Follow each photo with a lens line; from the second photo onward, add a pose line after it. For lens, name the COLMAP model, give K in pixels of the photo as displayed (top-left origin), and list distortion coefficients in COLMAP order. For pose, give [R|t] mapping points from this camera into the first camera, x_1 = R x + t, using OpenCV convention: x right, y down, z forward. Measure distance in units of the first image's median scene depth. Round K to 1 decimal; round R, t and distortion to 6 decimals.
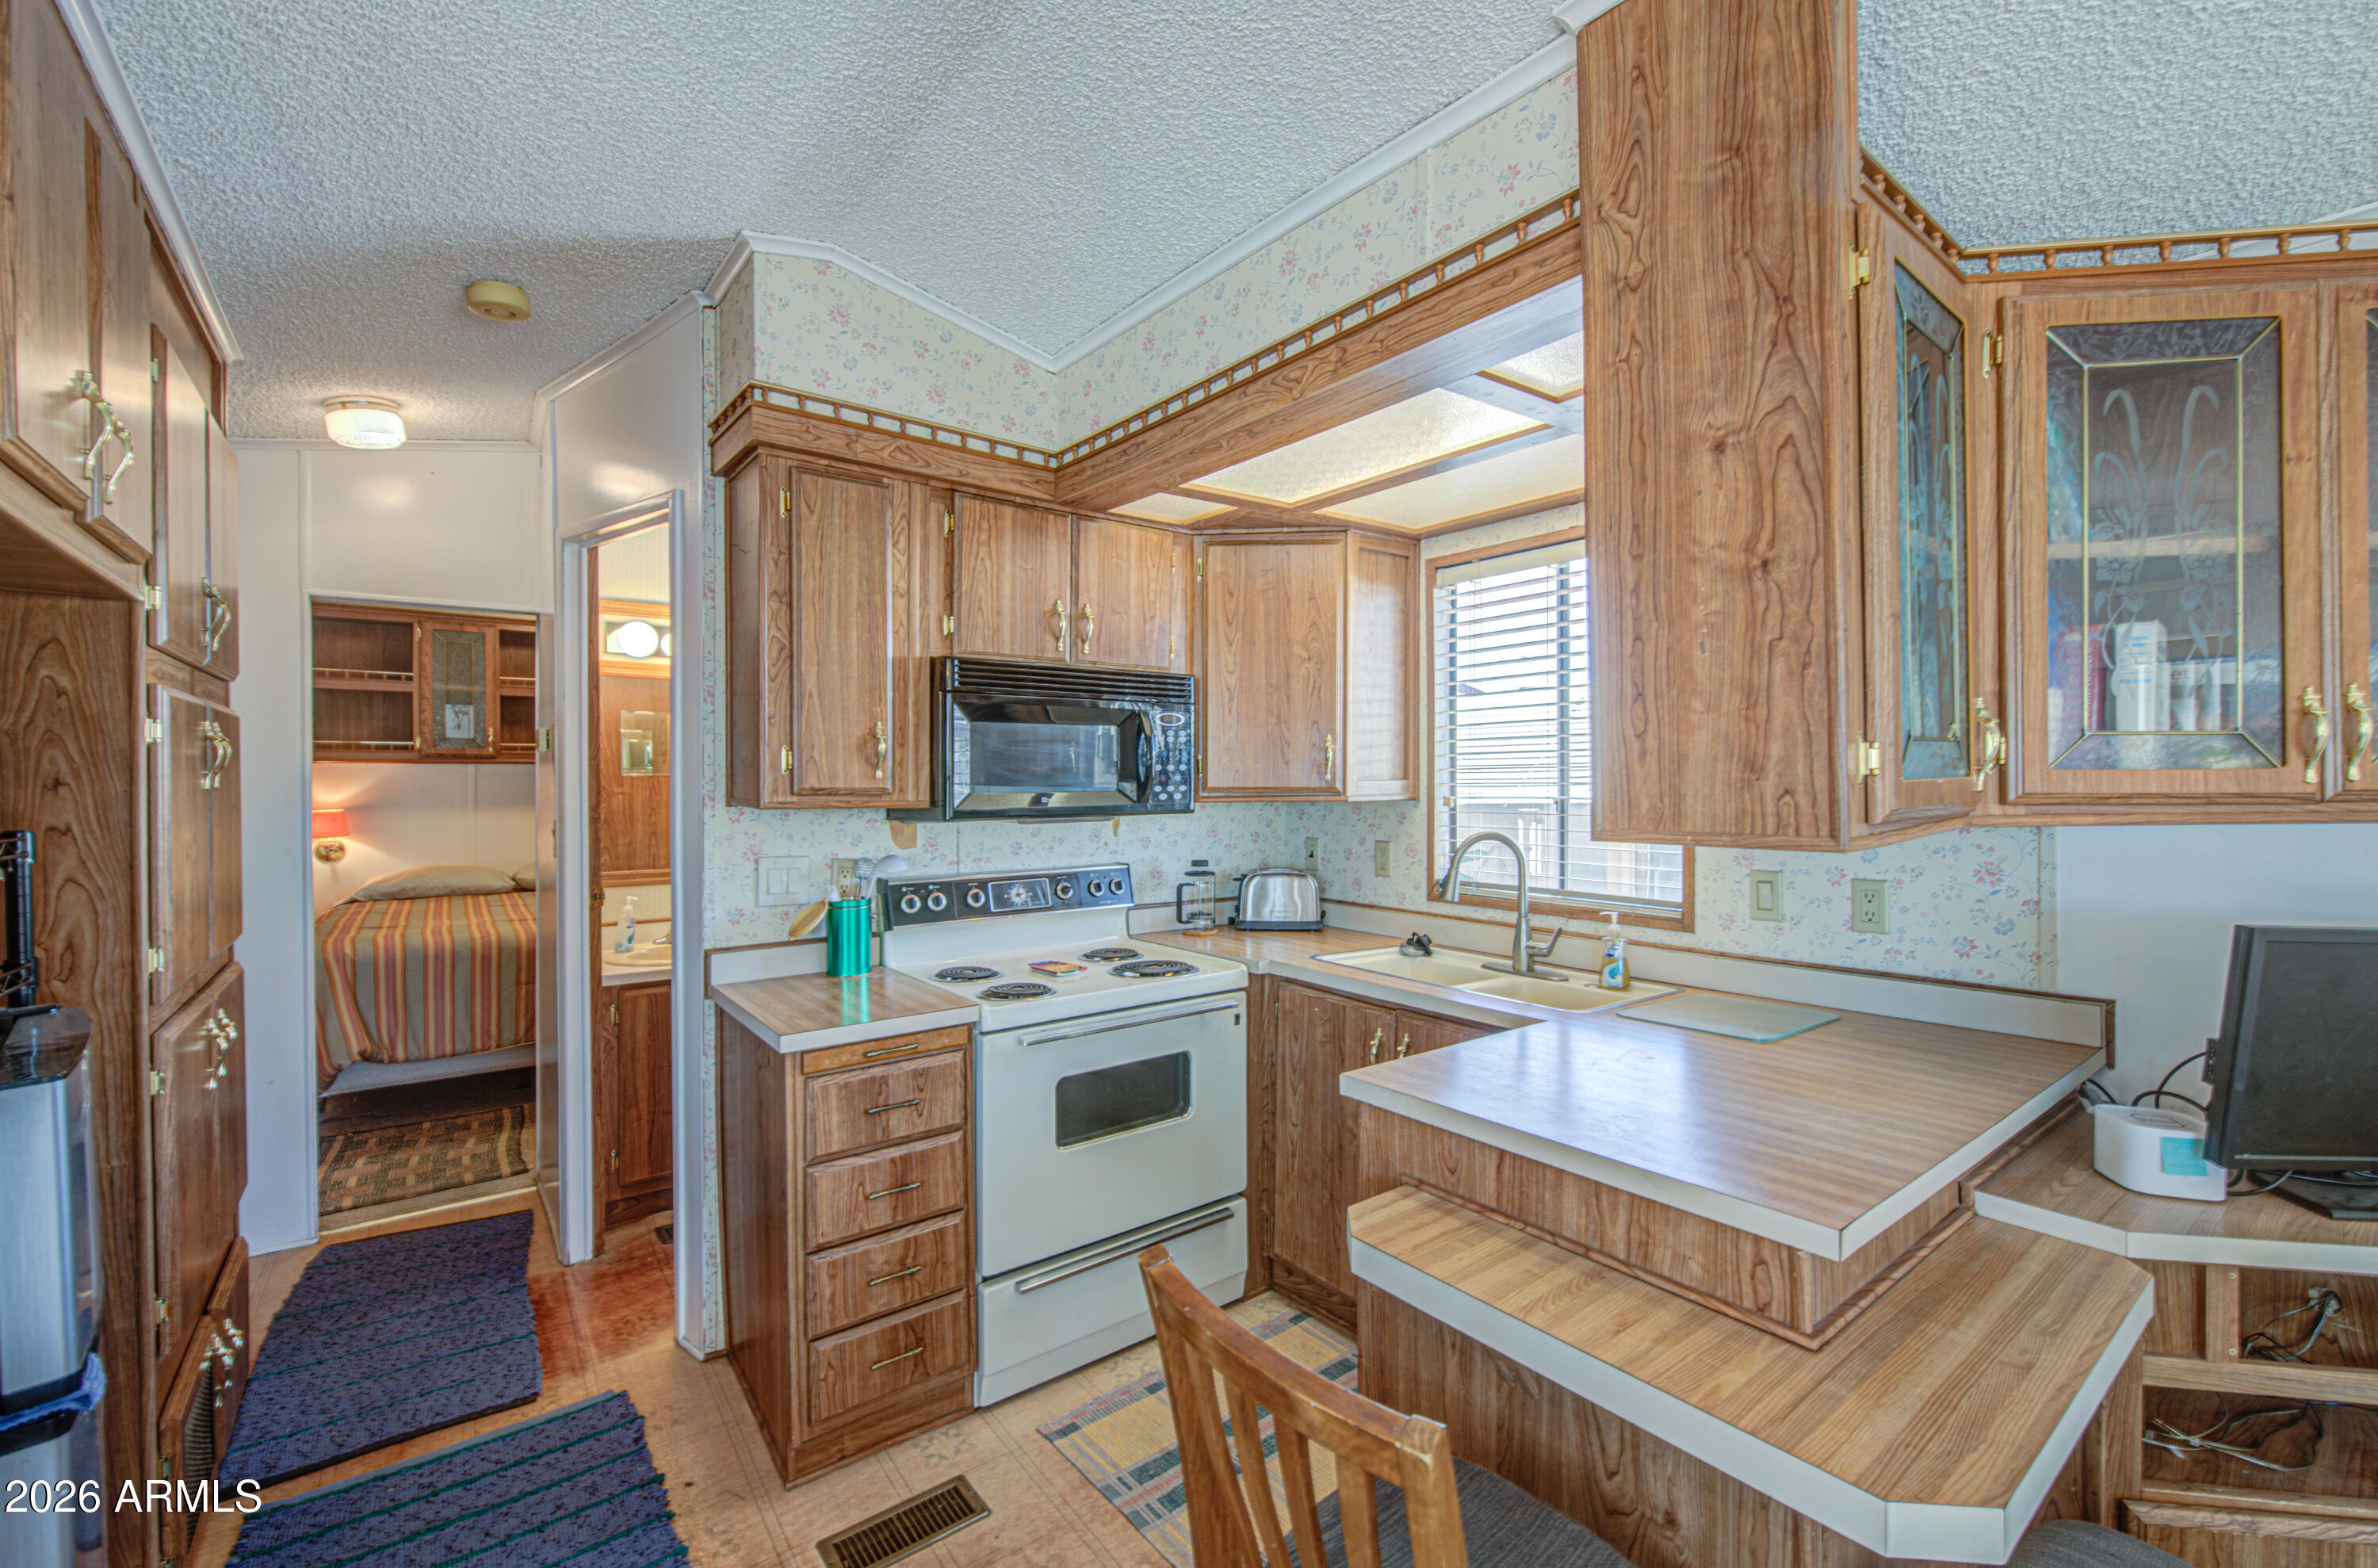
lens RADIAL K [[997.5, 0, 1197.9], [0, 997.5, 780.4], [0, 0, 1]] dist [0.000104, -0.000561]
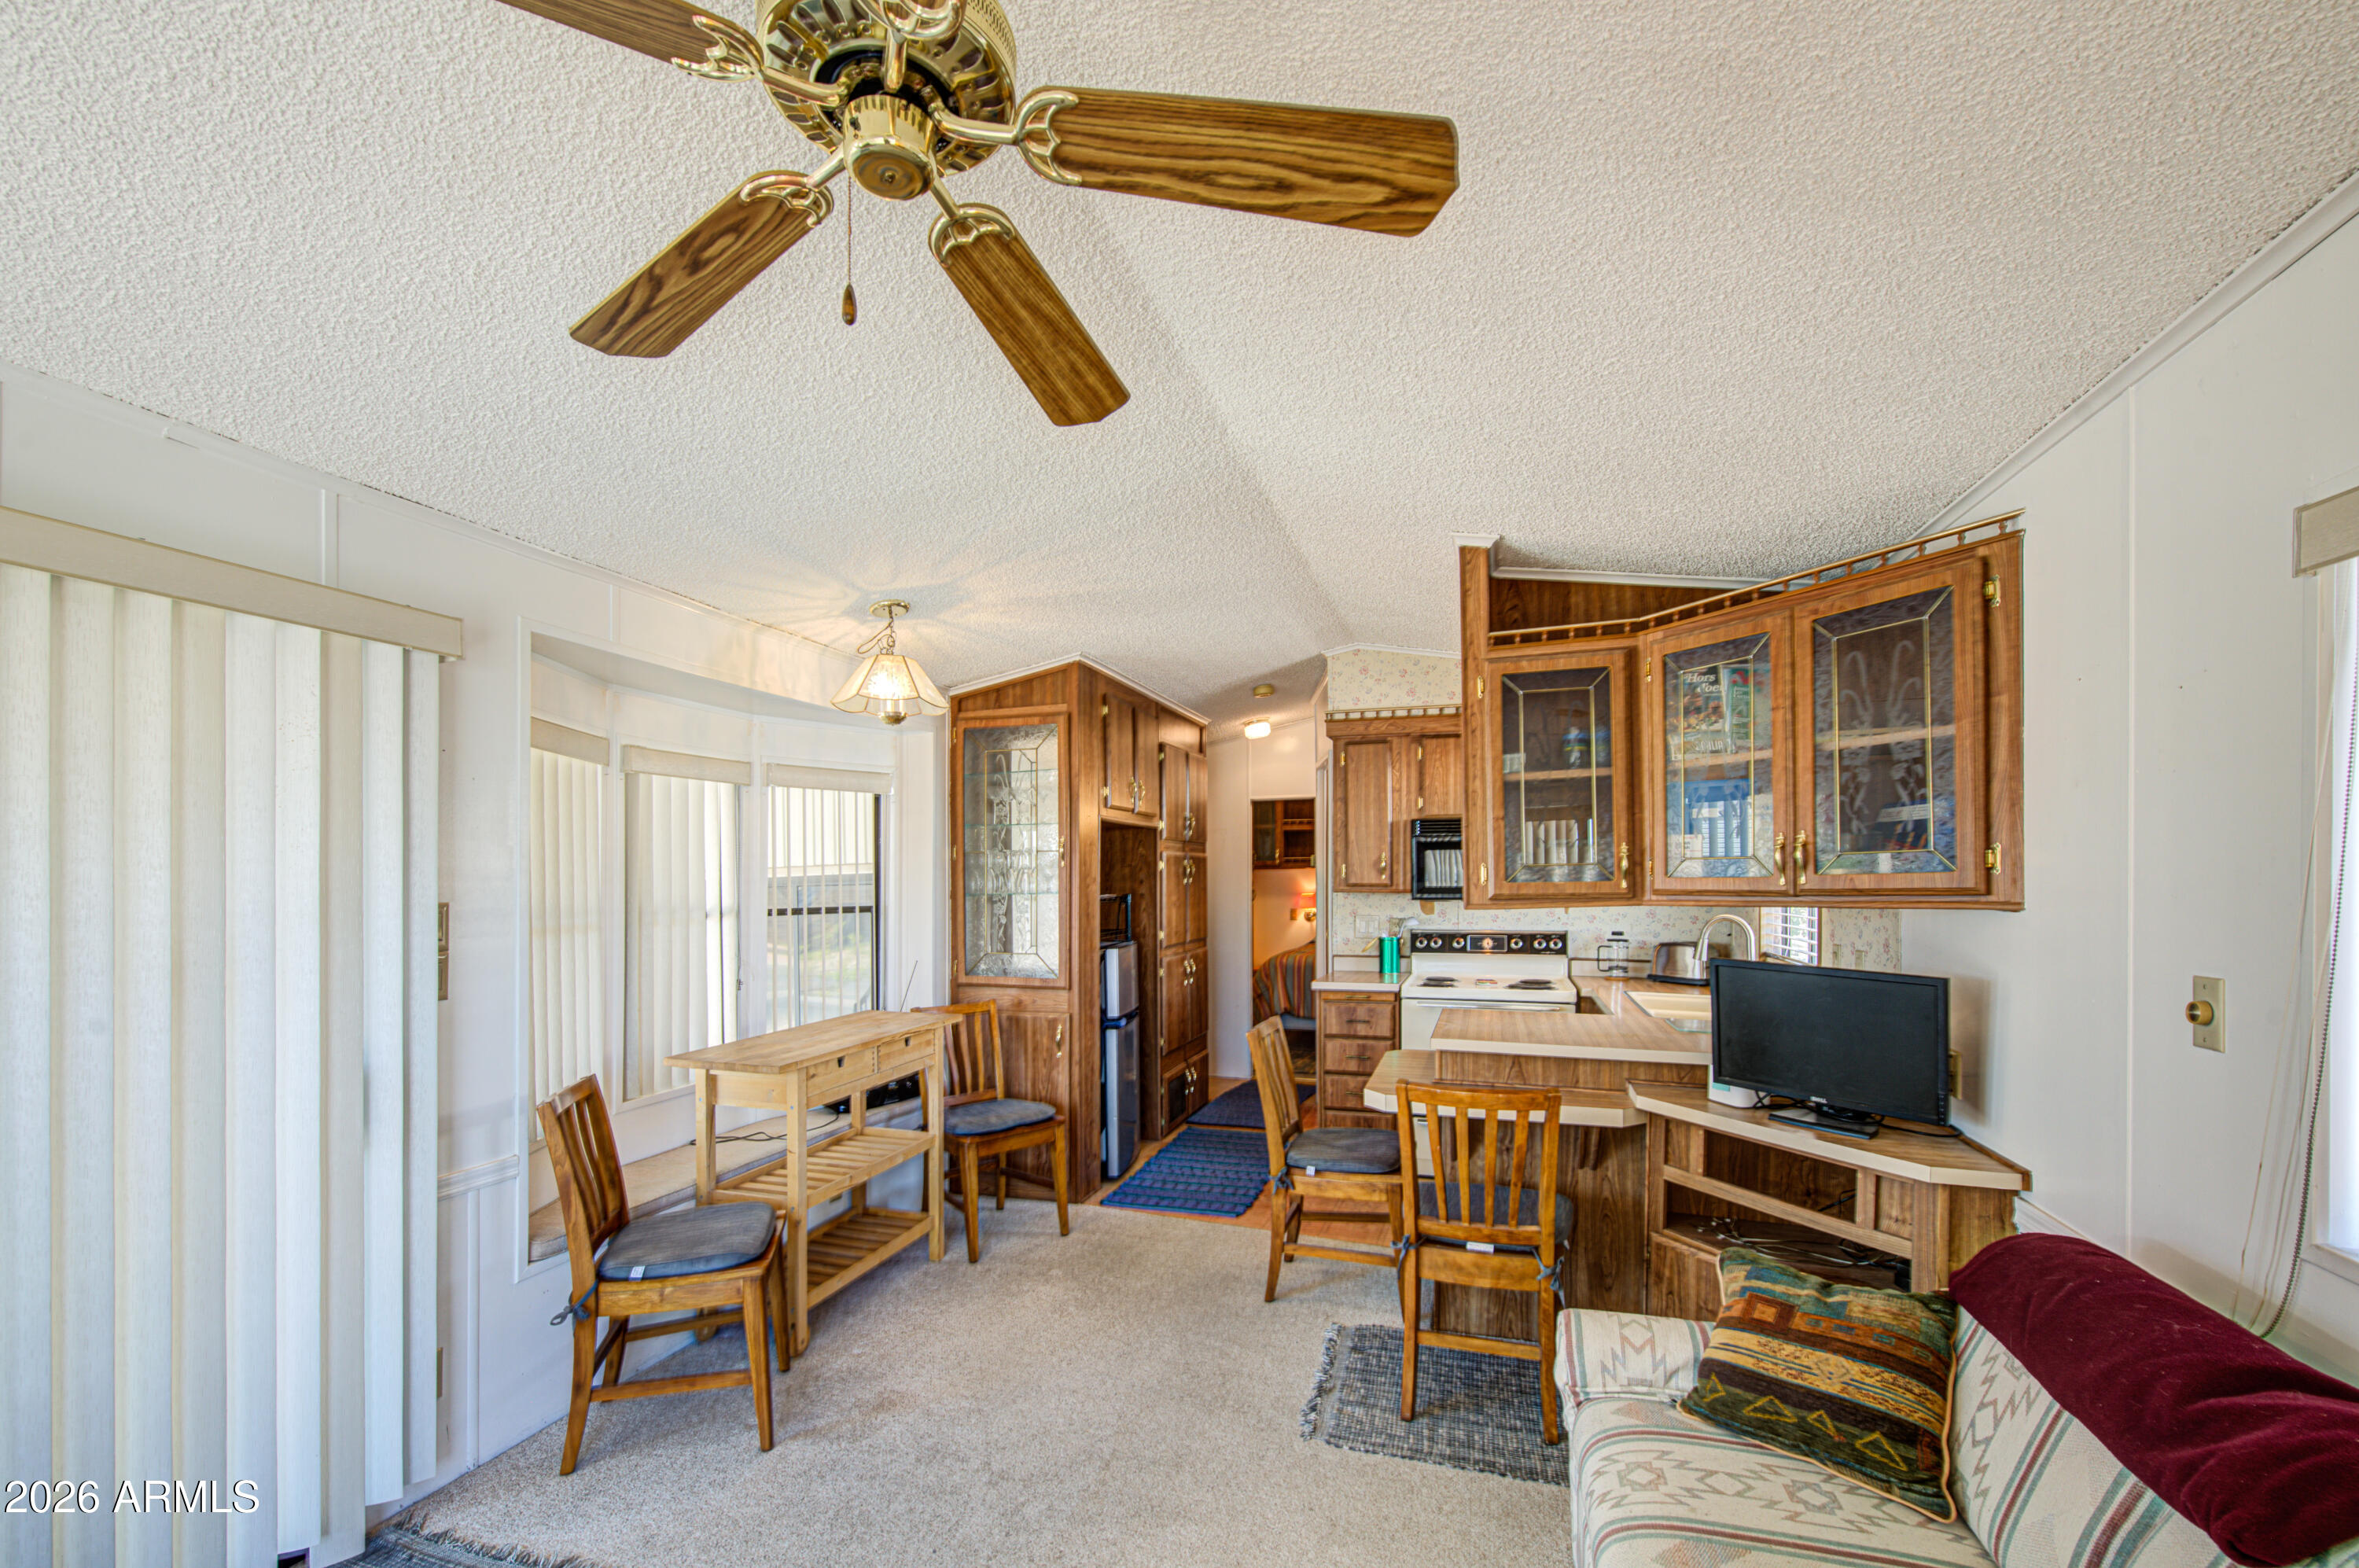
lens RADIAL K [[979.2, 0, 1182.6], [0, 979.2, 873.5], [0, 0, 1]] dist [-0.002753, -0.000730]
pose [[0.566462, -0.004612, -0.824075, 1.173333], [0.003625, 0.999989, -0.003104, -0.009531], [0.824080, -0.001229, 0.566472, -0.546859]]
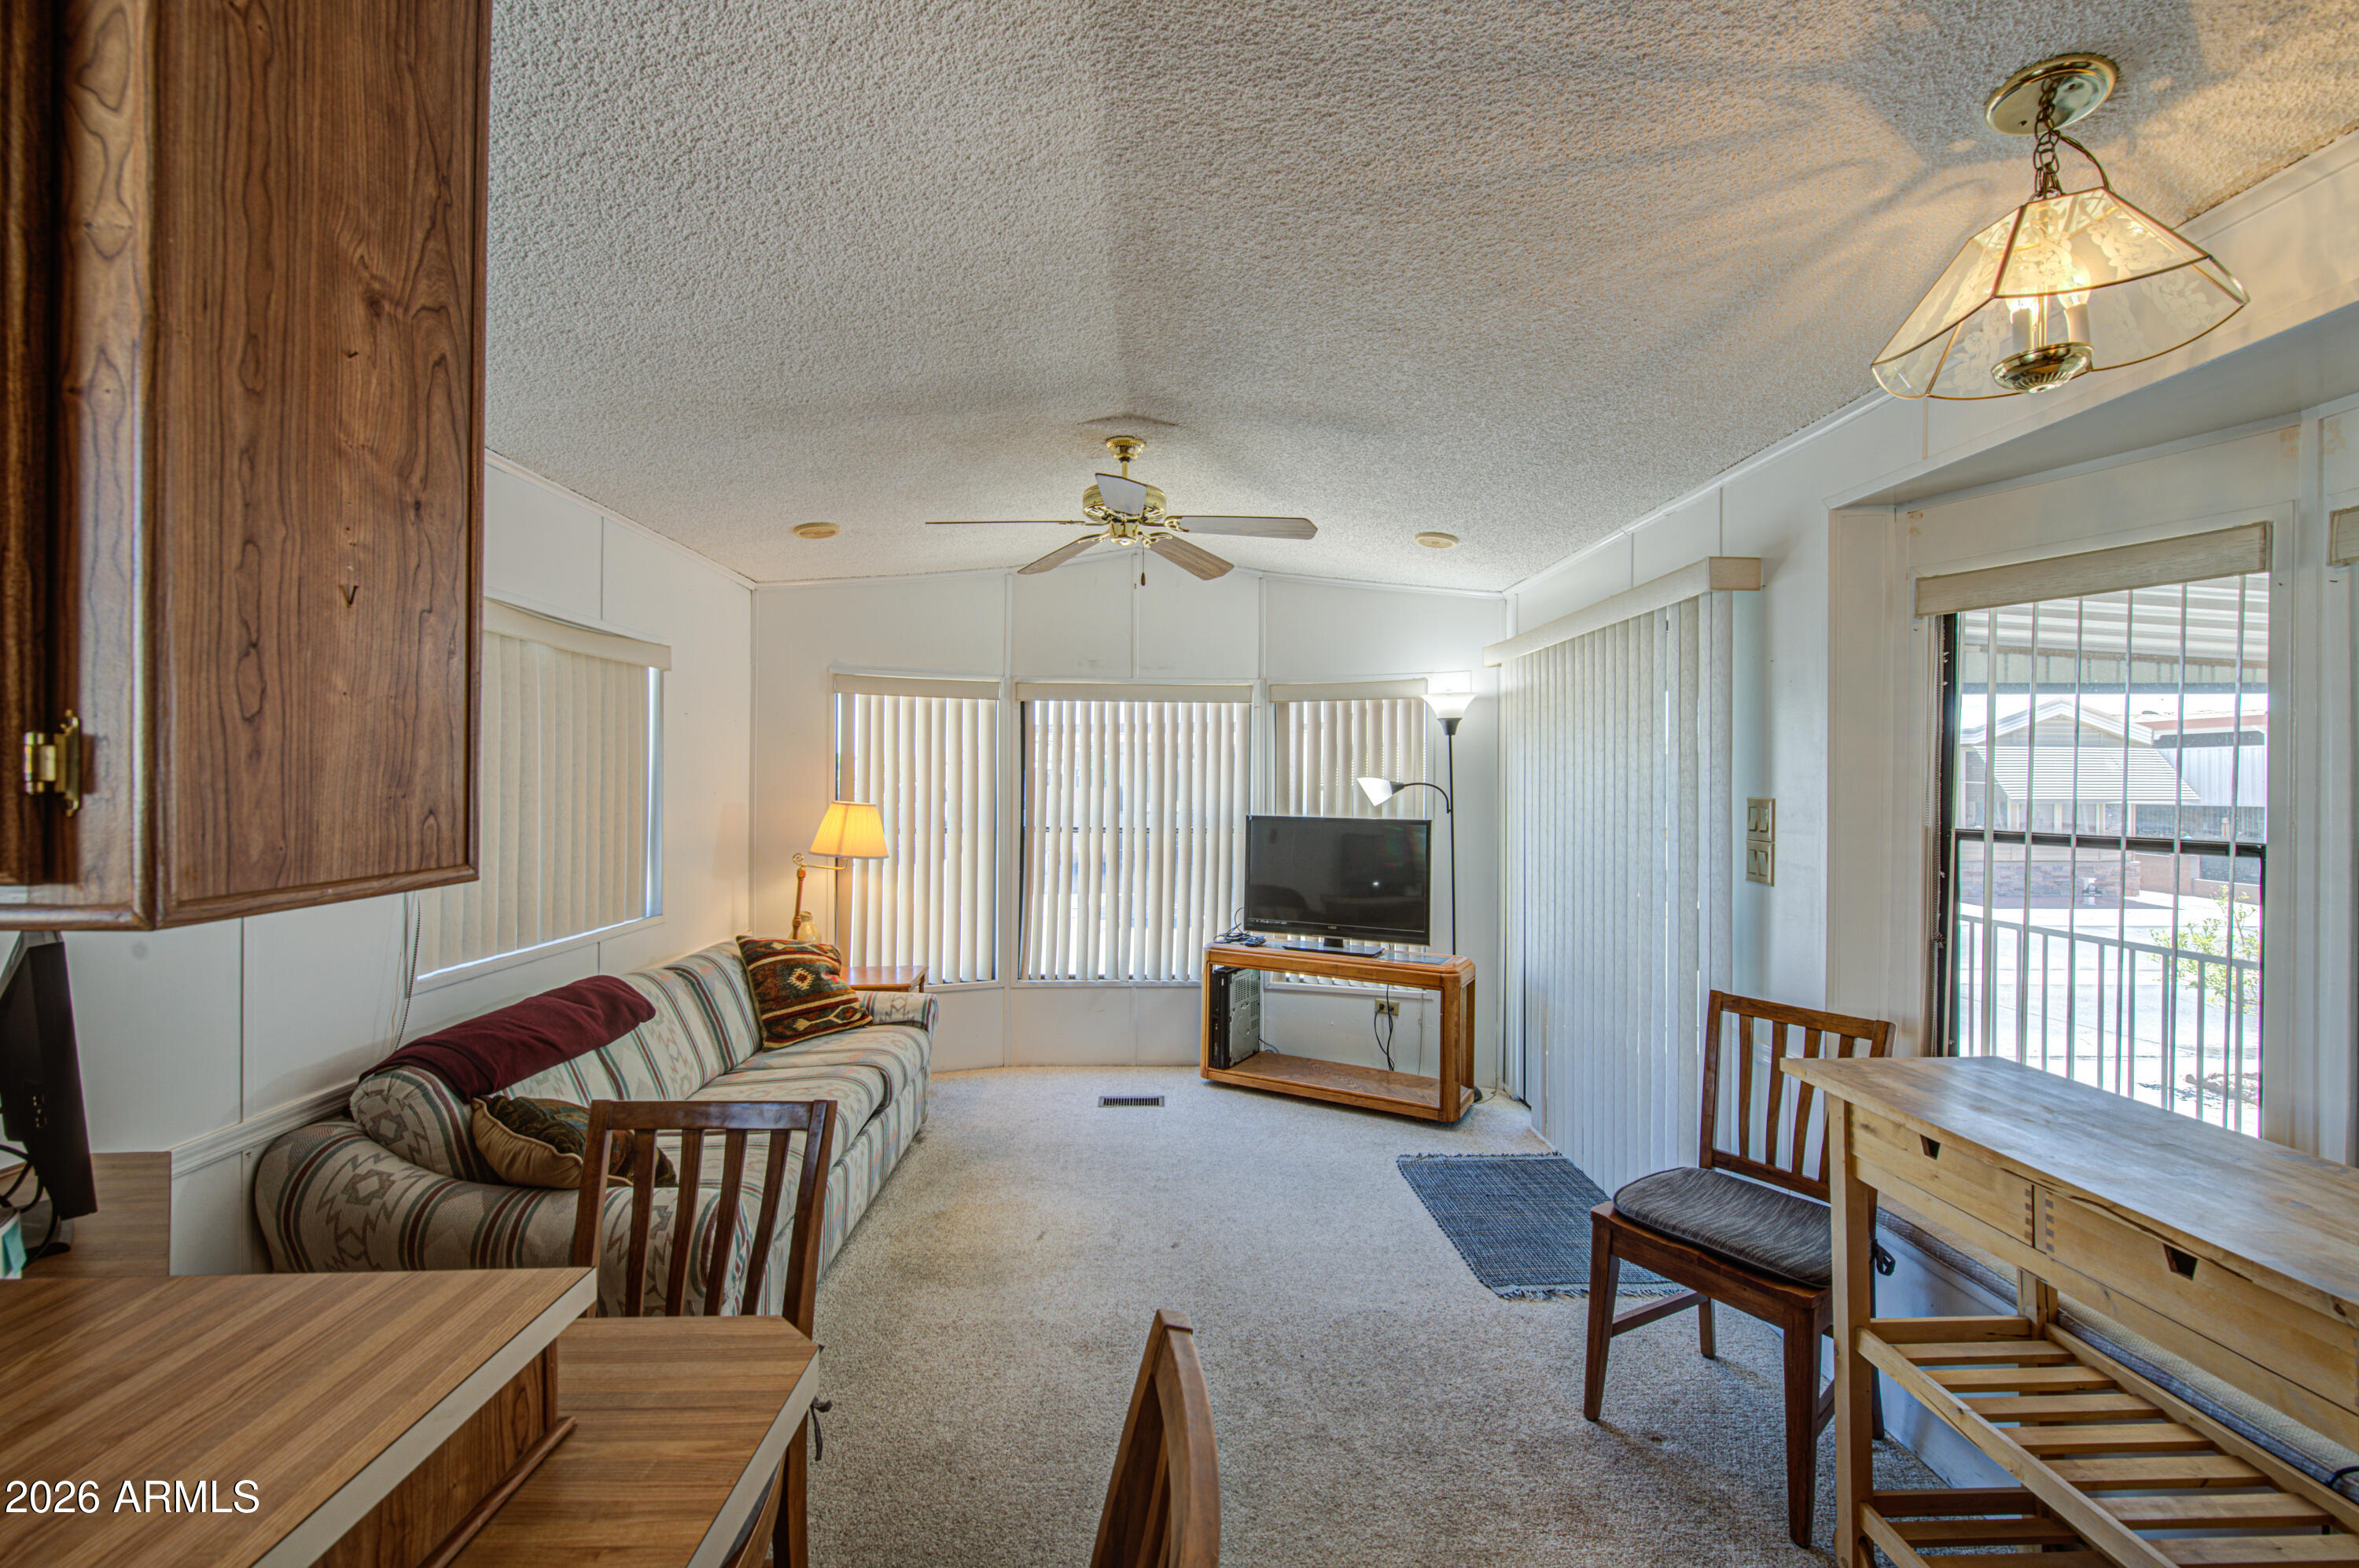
lens RADIAL K [[950.6, 0, 1185.6], [0, 950.6, 779.1], [0, 0, 1]] dist [-0.003059, -0.000927]
pose [[-0.811447, 0.003216, 0.584417, -0.158756], [0.001971, 0.999994, -0.002766, -0.005417], [-0.584422, -0.001093, -0.811449, 0.641029]]
